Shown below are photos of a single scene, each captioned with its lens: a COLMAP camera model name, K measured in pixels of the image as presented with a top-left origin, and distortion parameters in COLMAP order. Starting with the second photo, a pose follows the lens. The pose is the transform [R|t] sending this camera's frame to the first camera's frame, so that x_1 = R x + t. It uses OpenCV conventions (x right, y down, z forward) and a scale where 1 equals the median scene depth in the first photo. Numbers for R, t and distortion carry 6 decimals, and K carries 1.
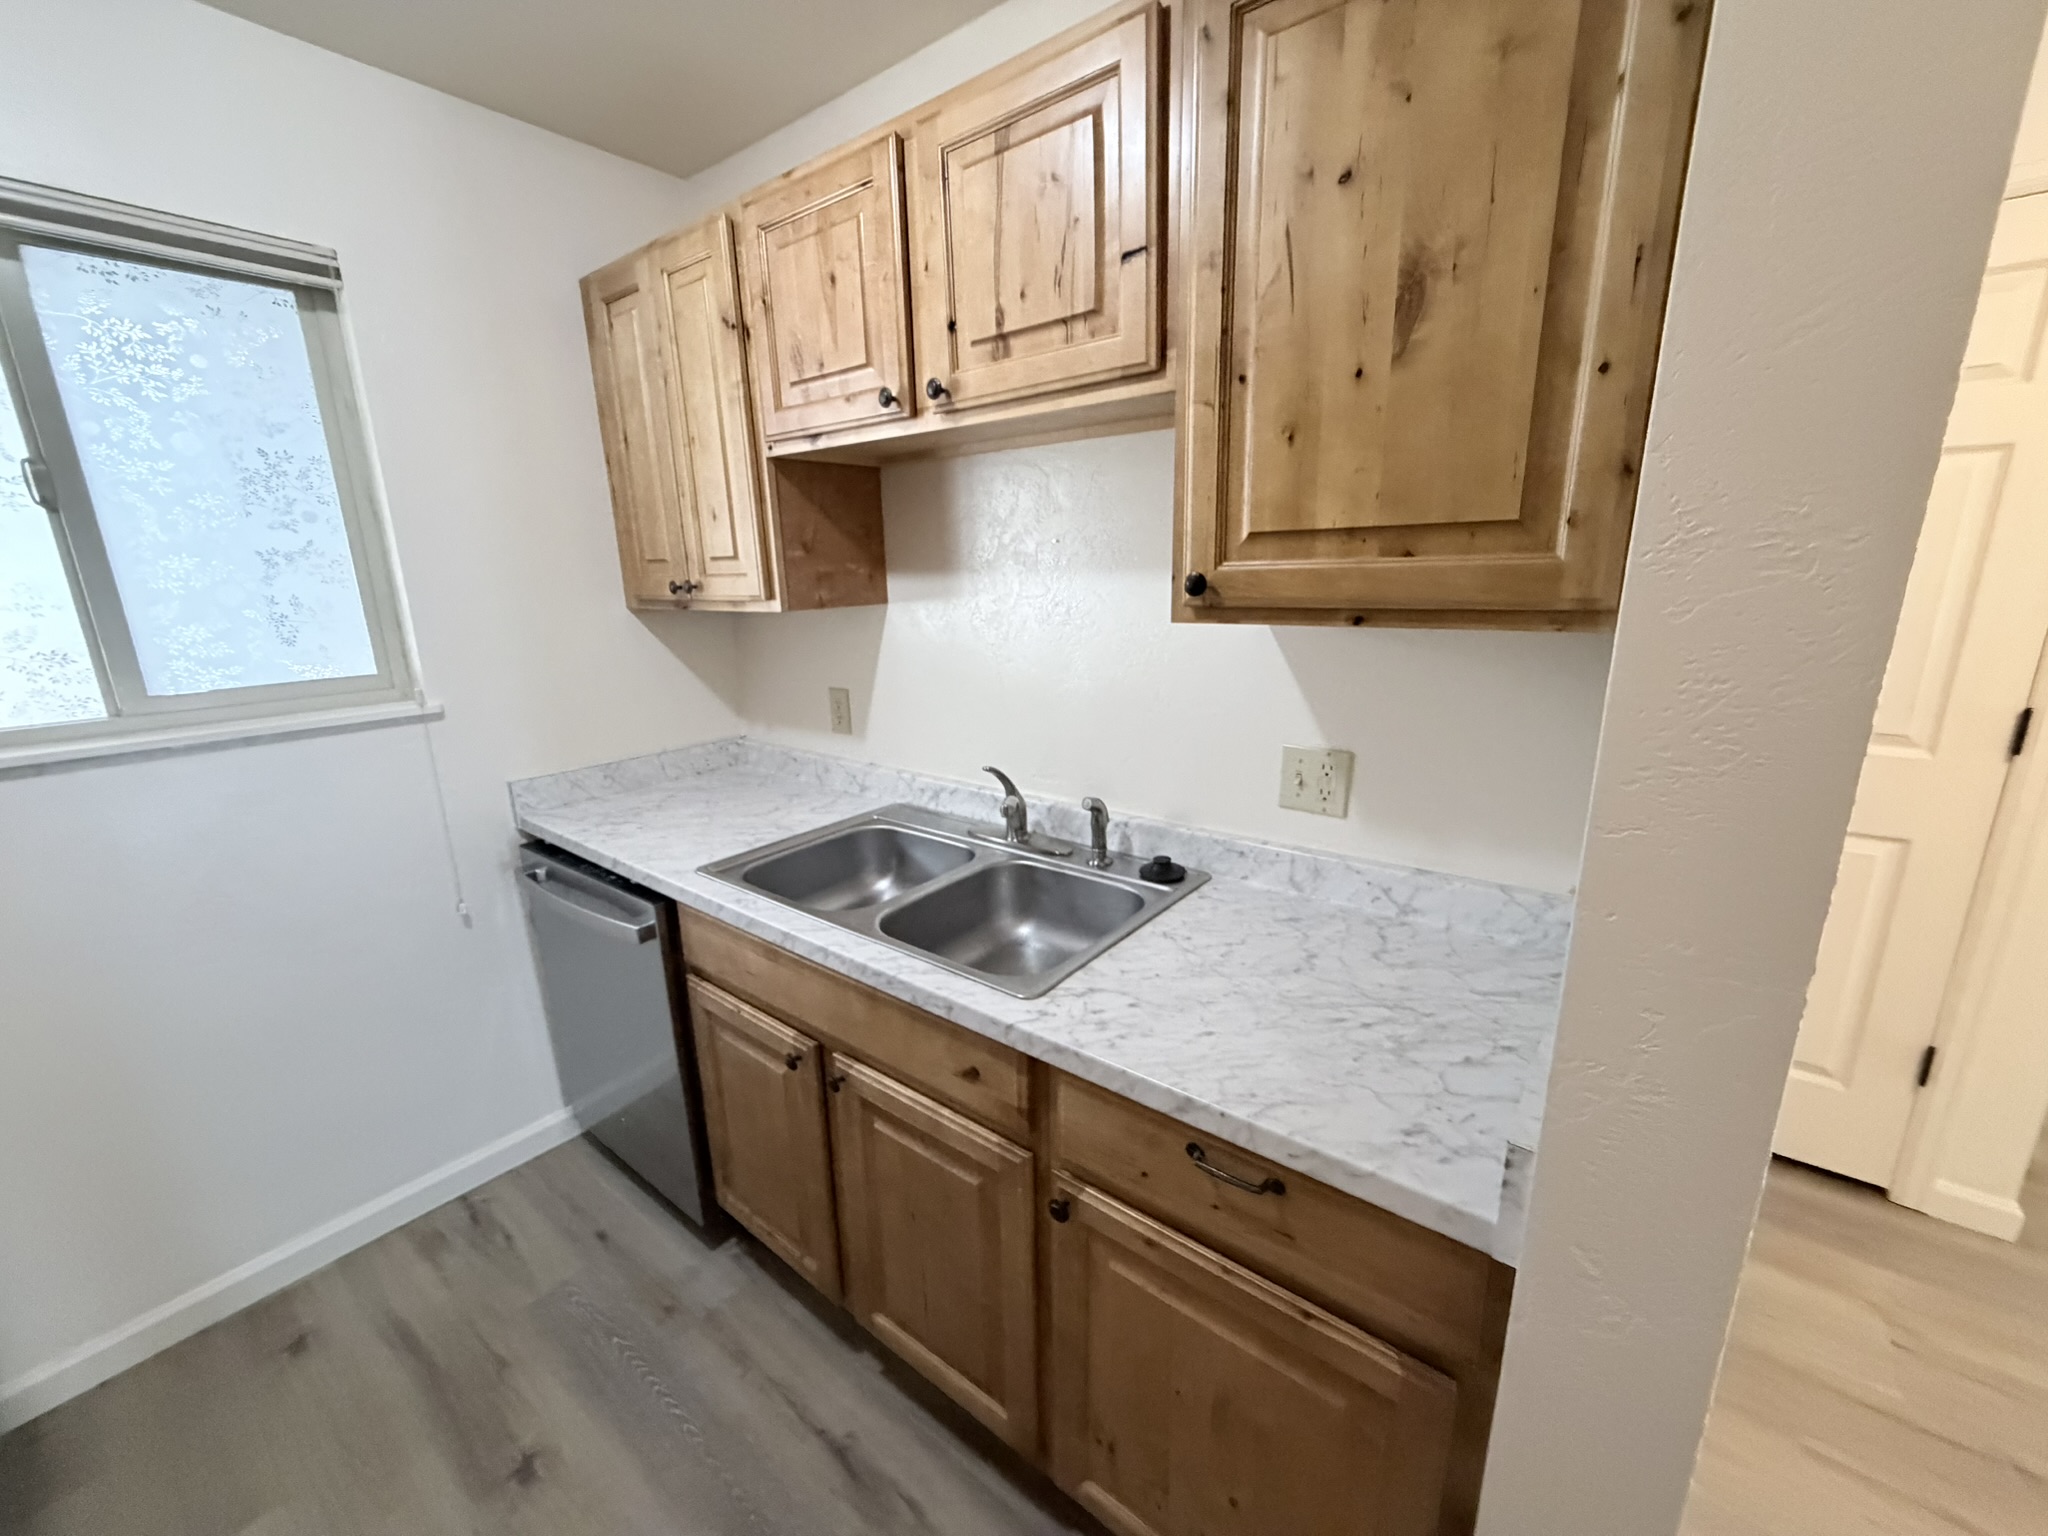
lens RADIAL K [[818.4, 0, 1016.7], [0, 818.4, 774.3], [0, 0, 1]] dist [0.001305, 0.000134]
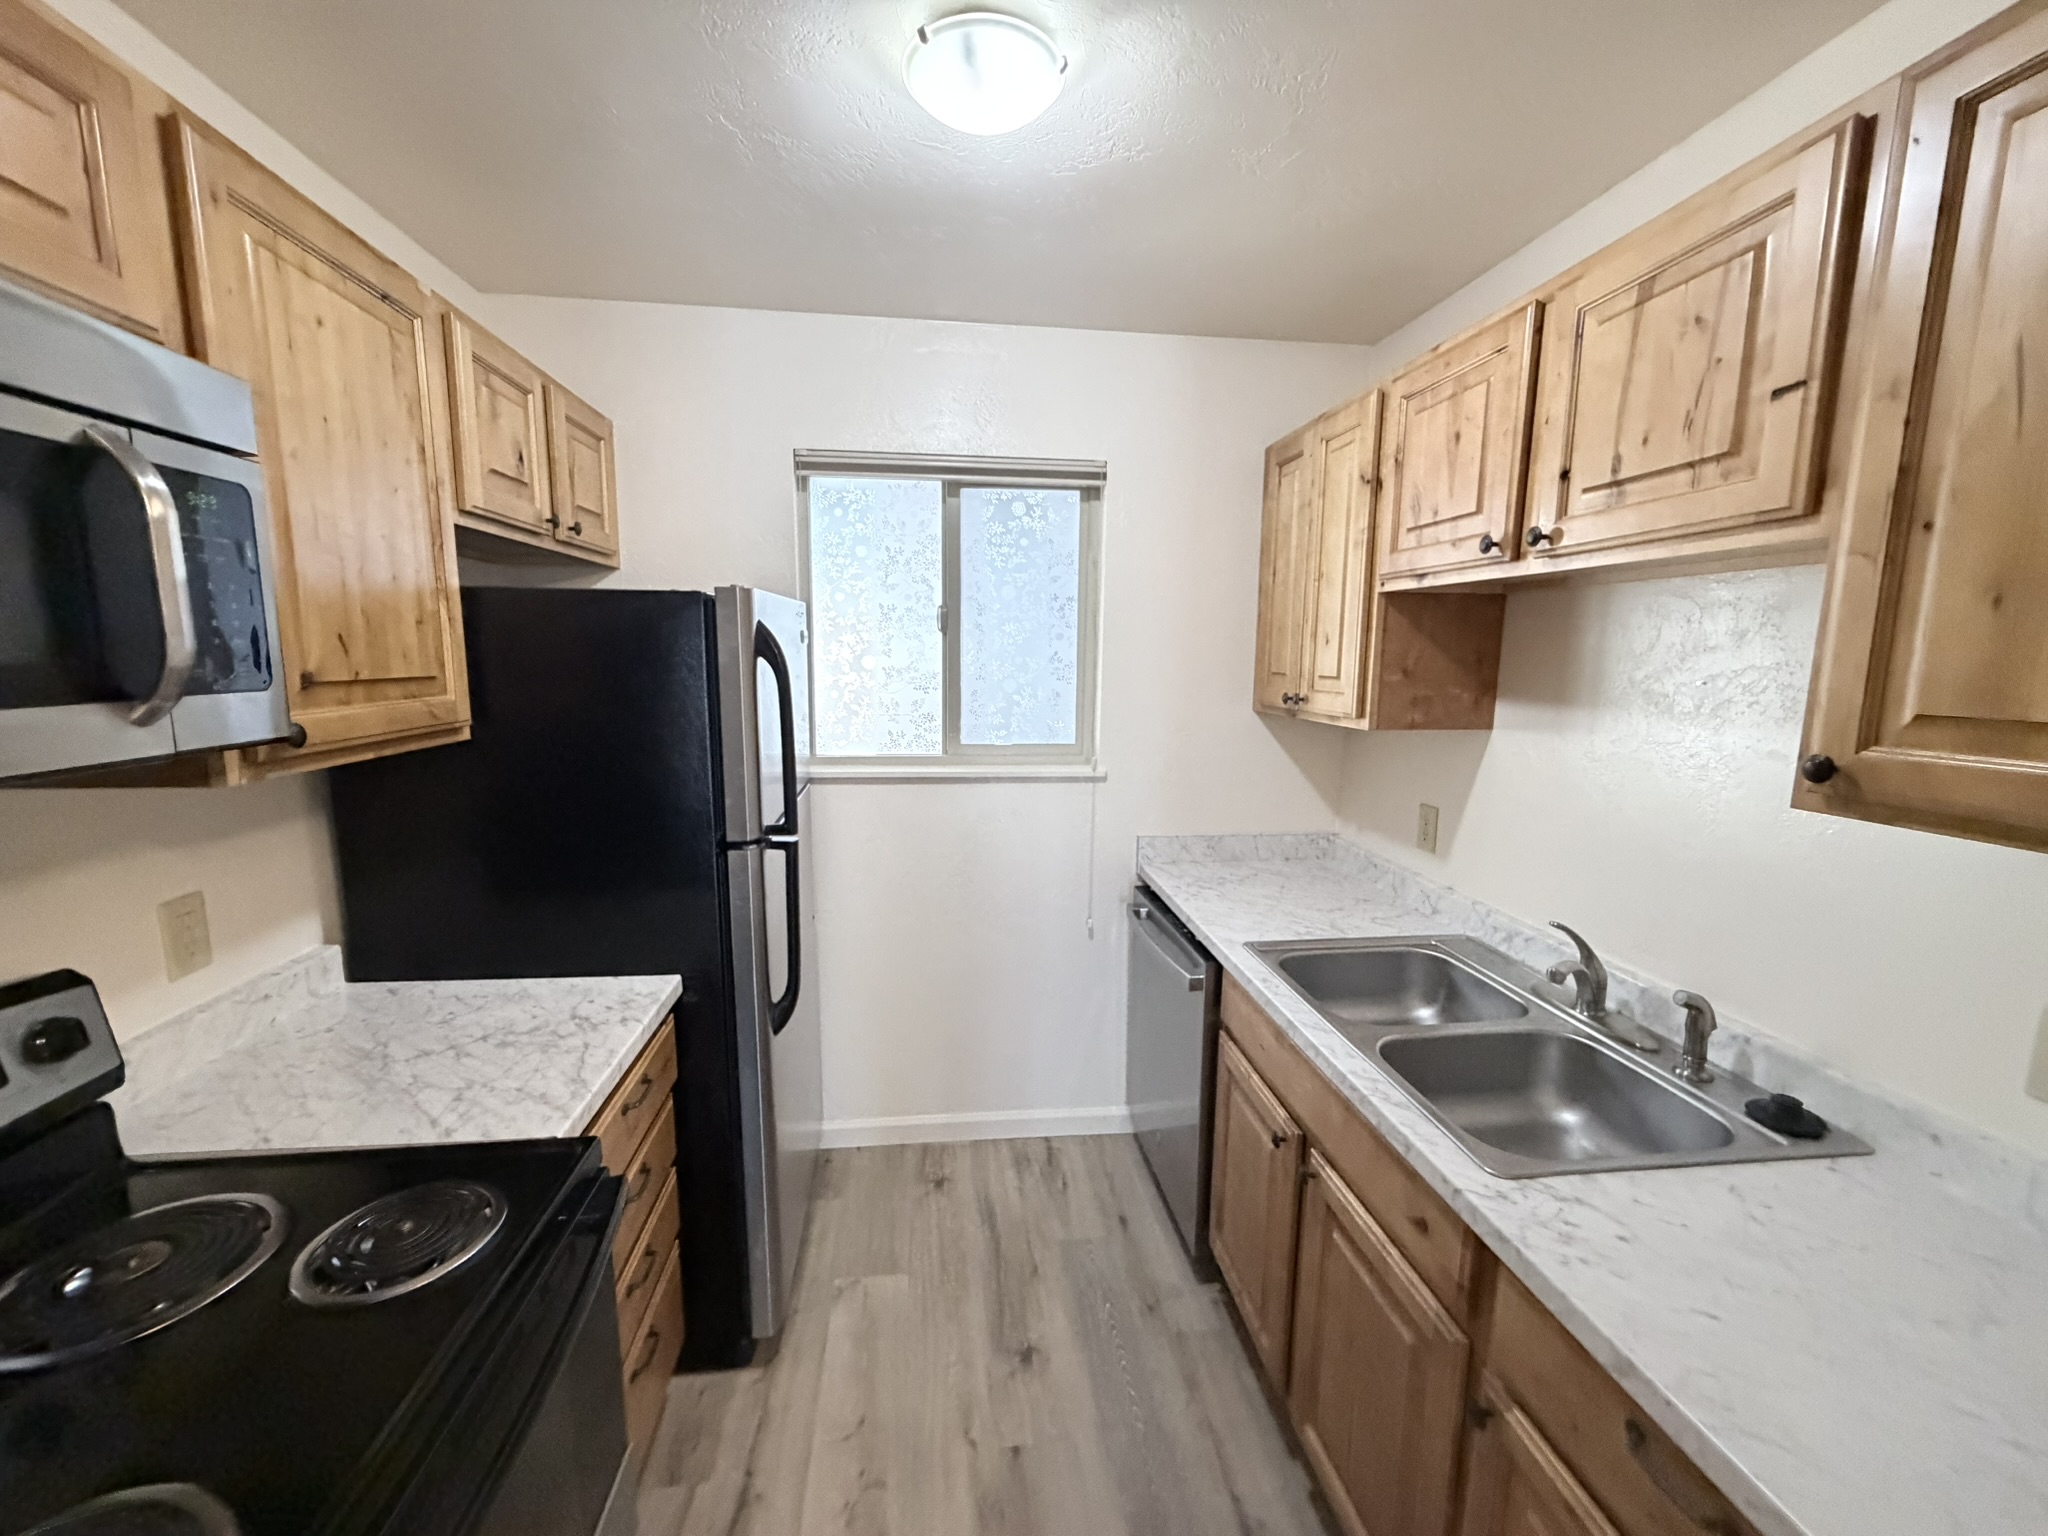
lens RADIAL K [[818.4, 0, 1016.7], [0, 818.4, 774.3], [0, 0, 1]] dist [0.001305, 0.000134]
pose [[0.707382, 0.137362, -0.693356, 0.151127], [-0.202519, 0.979197, -0.012625, -0.038025], [0.677198, 0.149348, 0.720485, -0.084745]]
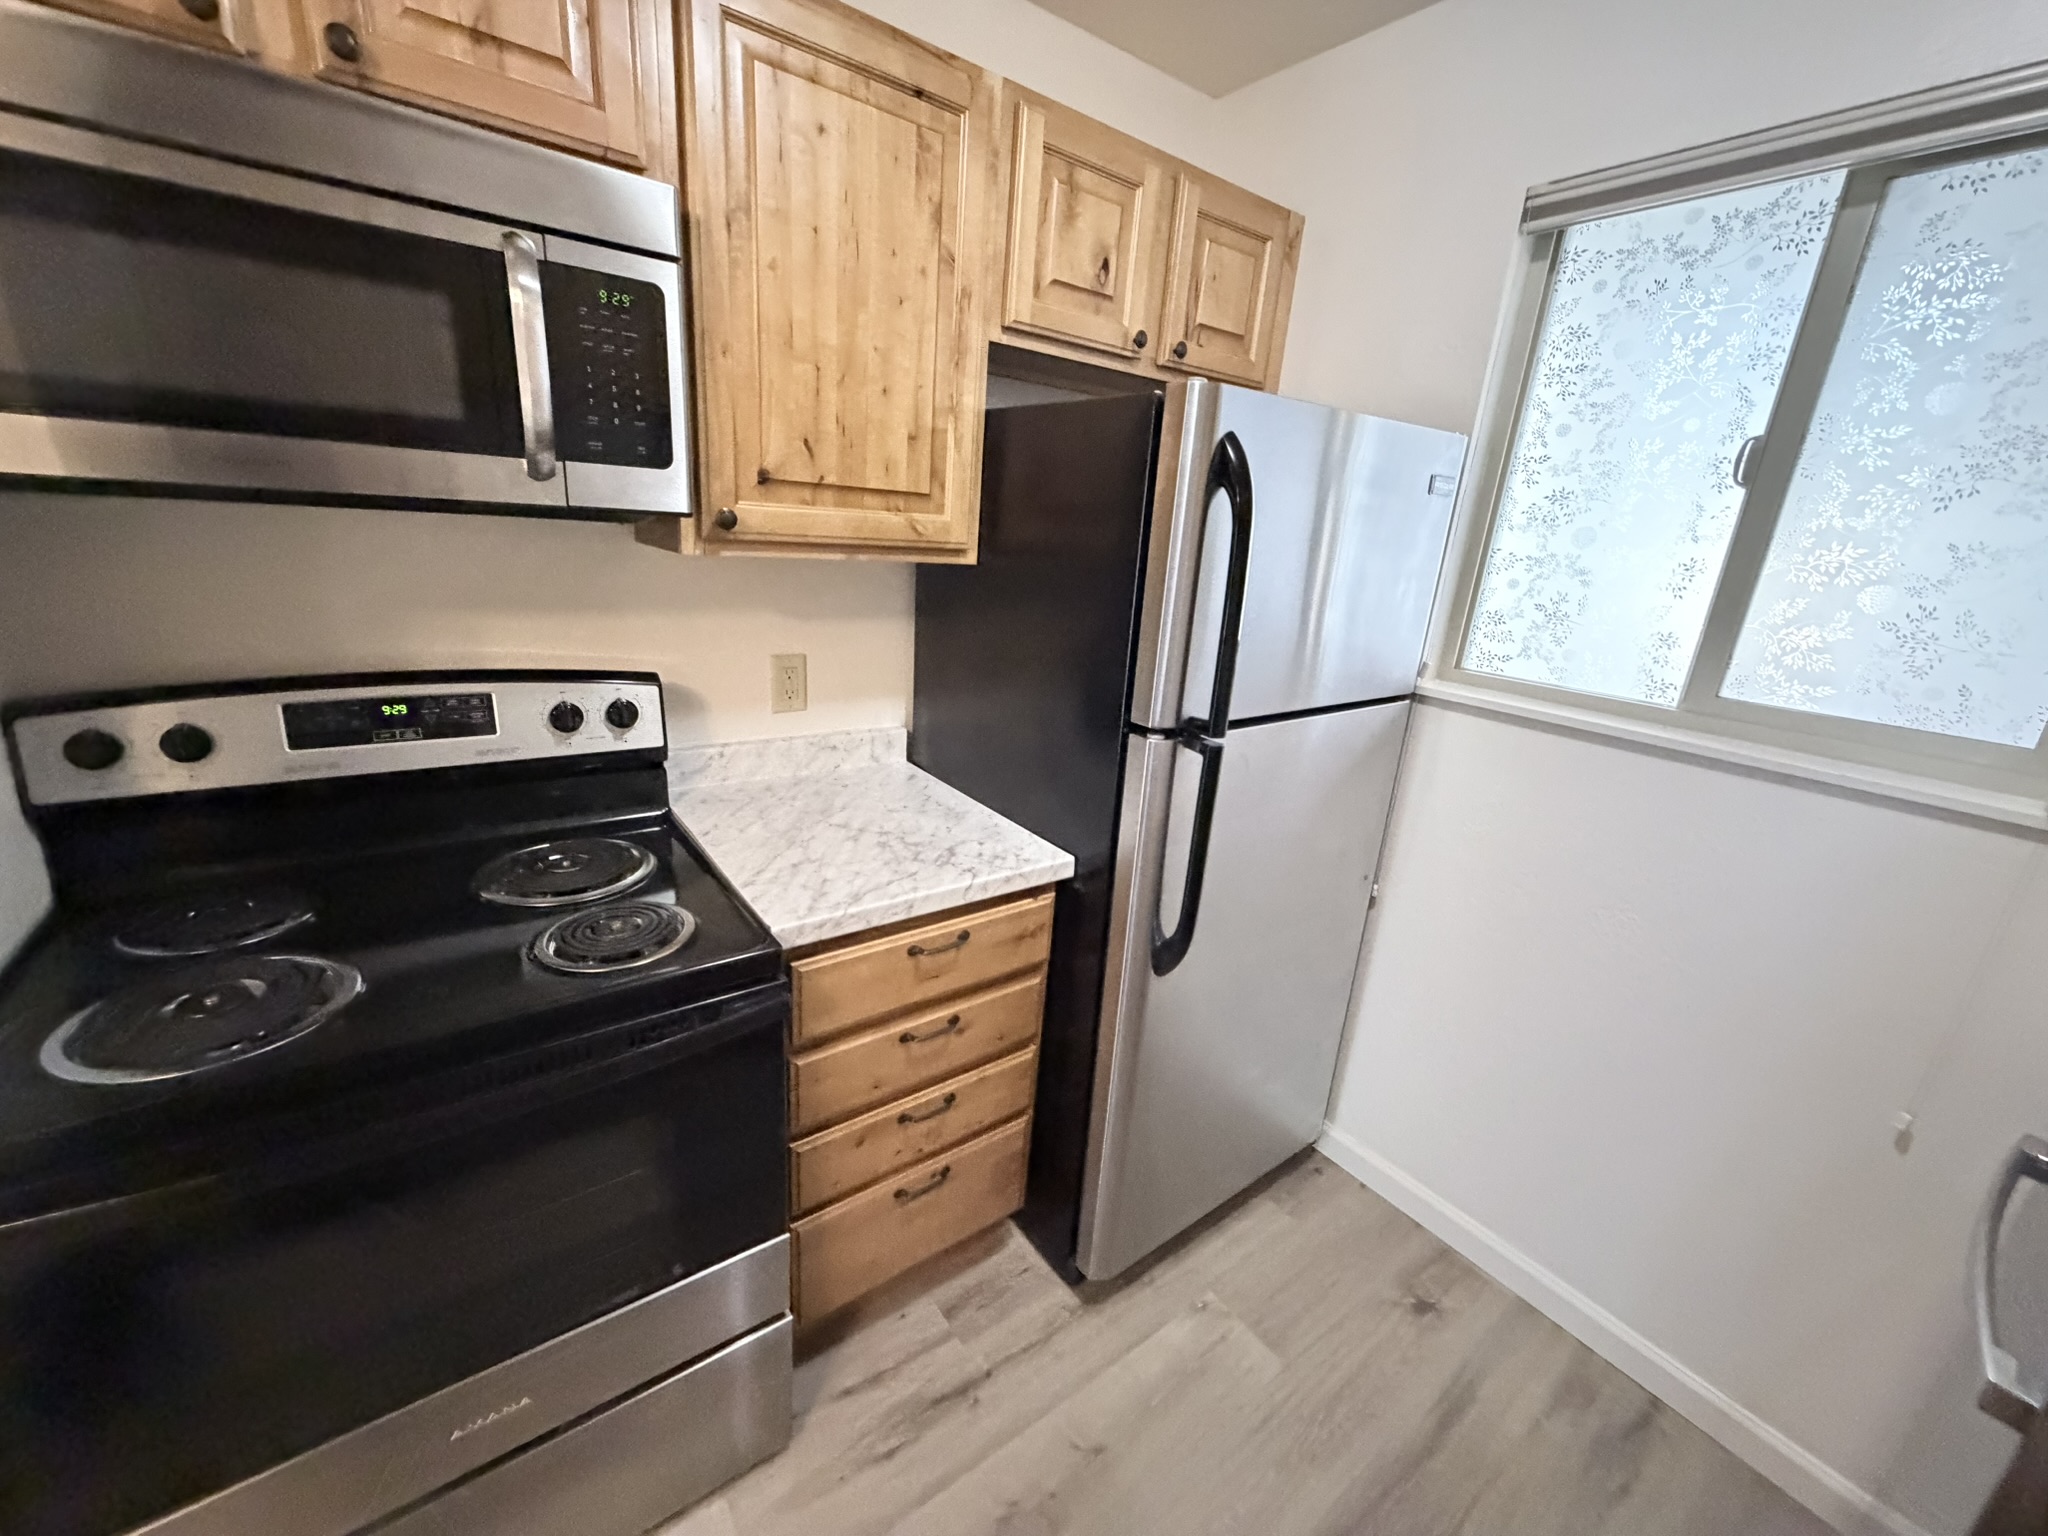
lens RADIAL K [[818.4, 0, 1016.7], [0, 818.4, 774.3], [0, 0, 1]] dist [0.001305, 0.000134]
pose [[-0.261693, 0.293175, -0.919546, 0.003174], [-0.302722, 0.879738, 0.366635, -0.115386], [0.916448, 0.374312, -0.141471, 0.443748]]
